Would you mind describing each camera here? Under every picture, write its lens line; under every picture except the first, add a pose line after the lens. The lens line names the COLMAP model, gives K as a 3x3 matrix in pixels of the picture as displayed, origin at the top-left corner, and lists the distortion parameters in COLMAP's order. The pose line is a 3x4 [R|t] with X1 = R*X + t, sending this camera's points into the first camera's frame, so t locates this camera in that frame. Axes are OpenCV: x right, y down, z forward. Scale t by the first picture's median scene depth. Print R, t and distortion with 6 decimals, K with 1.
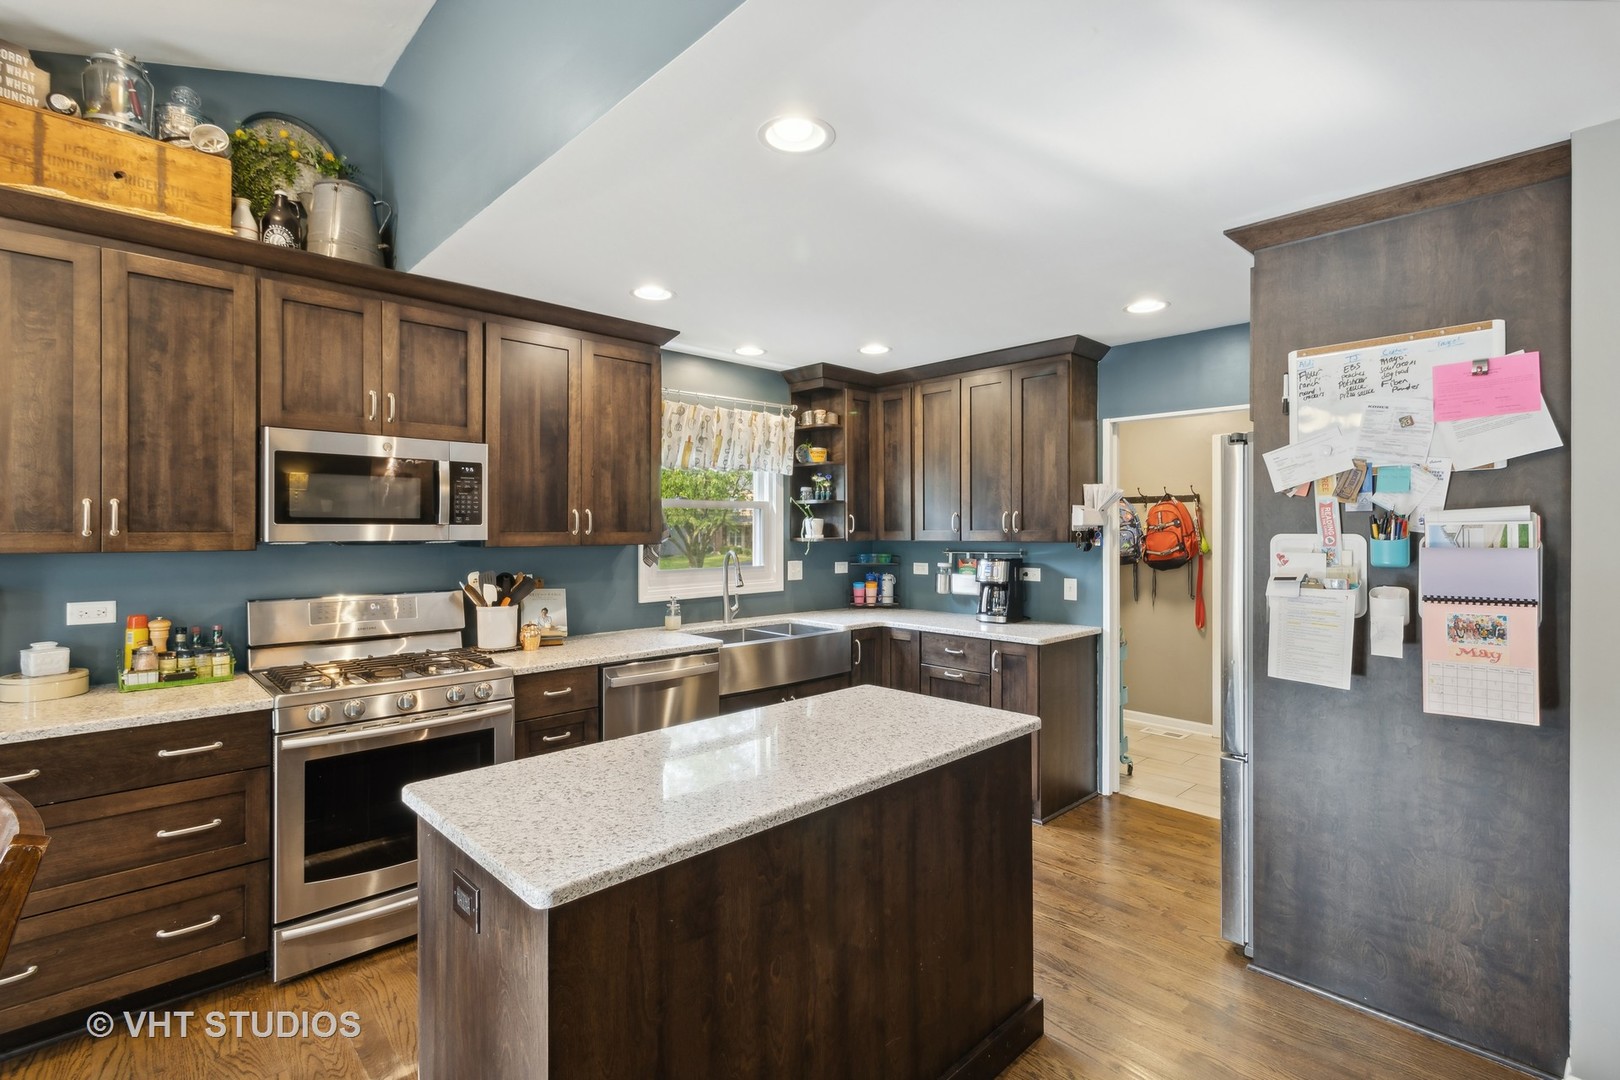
lens RADIAL K [[758.9, 0, 810.7], [0, 758.9, 529.9], [0, 0, 1]] dist [0.004945, 0.000566]
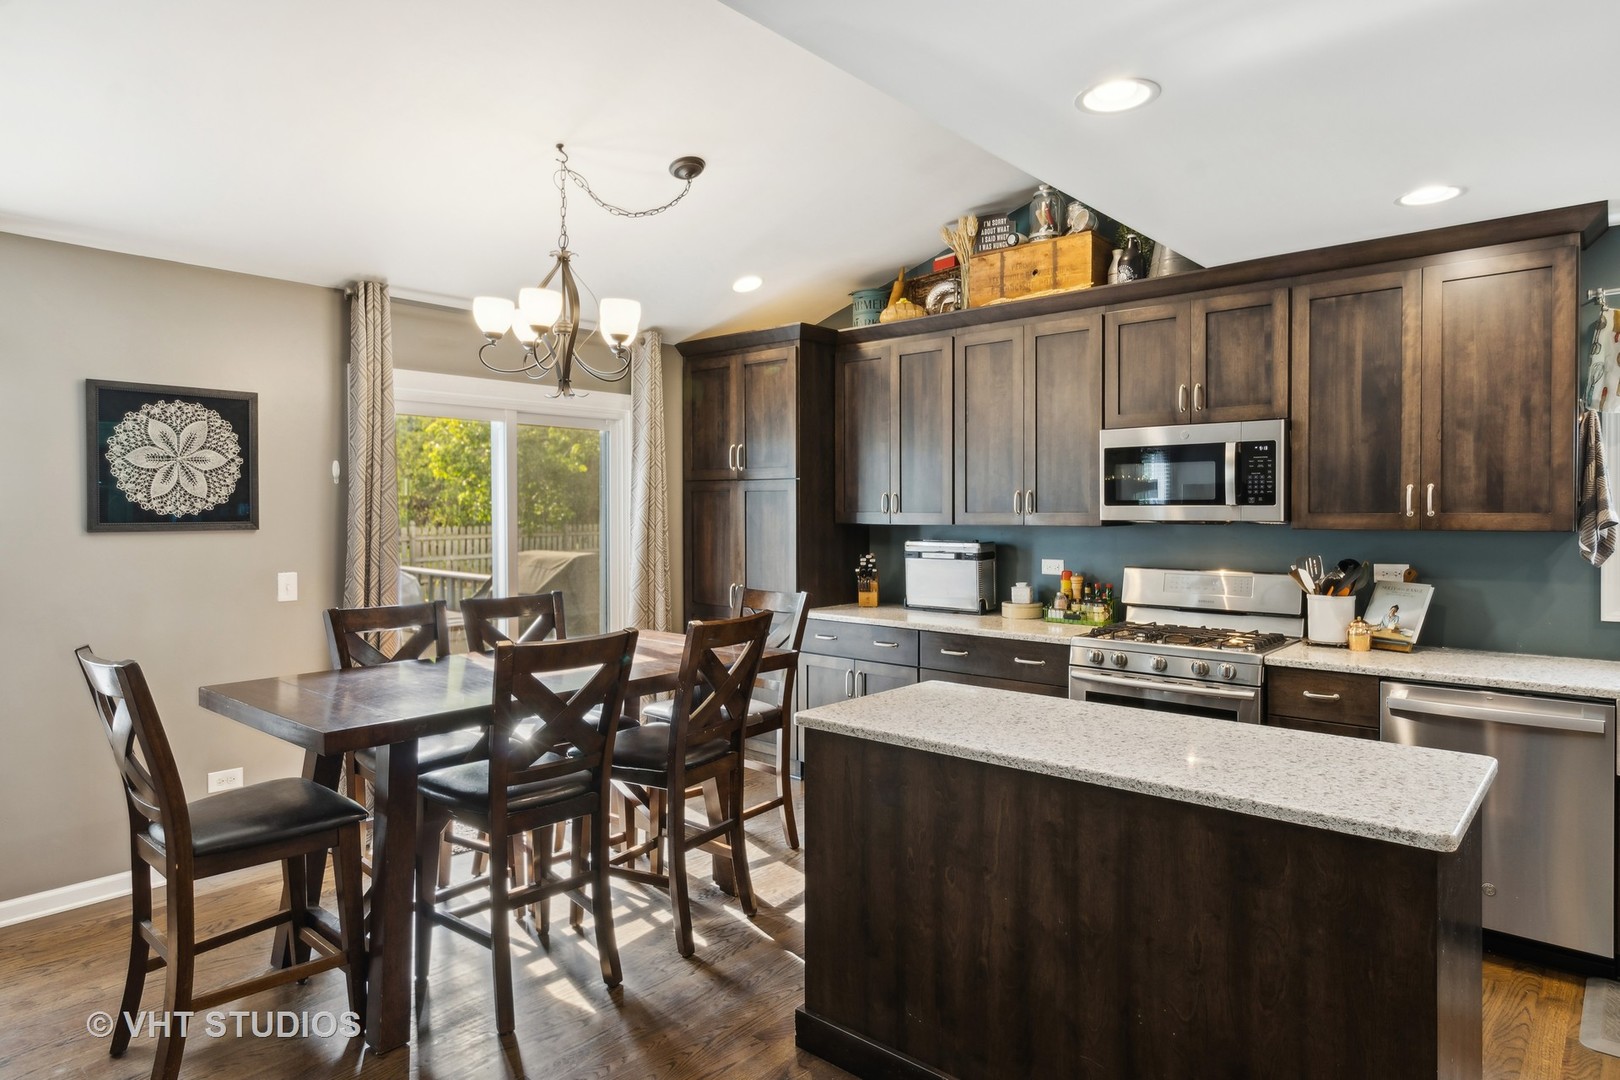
lens RADIAL K [[932.6, 0, 805.1], [0, 932.6, 524.9], [0, 0, 1]] dist [-0.007860, 0.000530]
pose [[0.076114, 0.014974, -0.996987, 0.693075], [0.002447, 0.999881, 0.015205, -0.001208], [0.997096, -0.003597, 0.076068, 0.325669]]
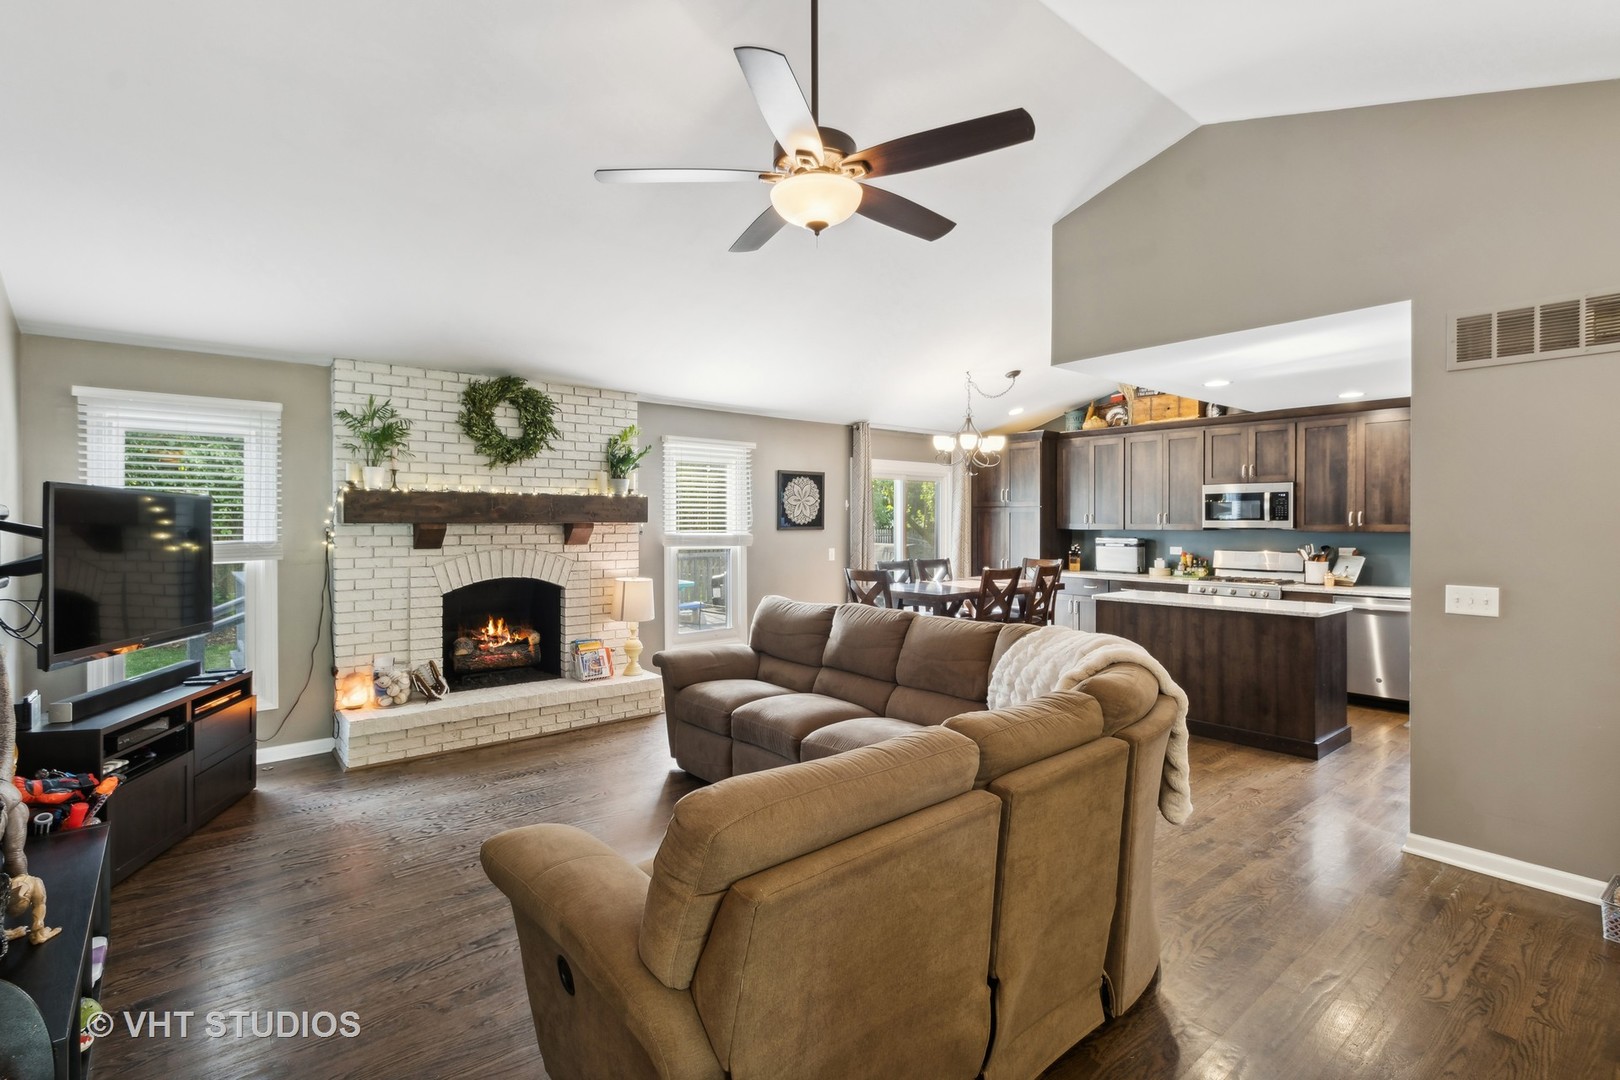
lens RADIAL K [[758.9, 0, 807.1], [0, 758.9, 526.8], [0, 0, 1]] dist [0.004945, 0.000566]
pose [[-0.072166, 0.006727, -0.997370, 1.805591], [0.000129, 0.999977, 0.006735, -0.003909], [0.997393, 0.000358, -0.072165, -0.193399]]
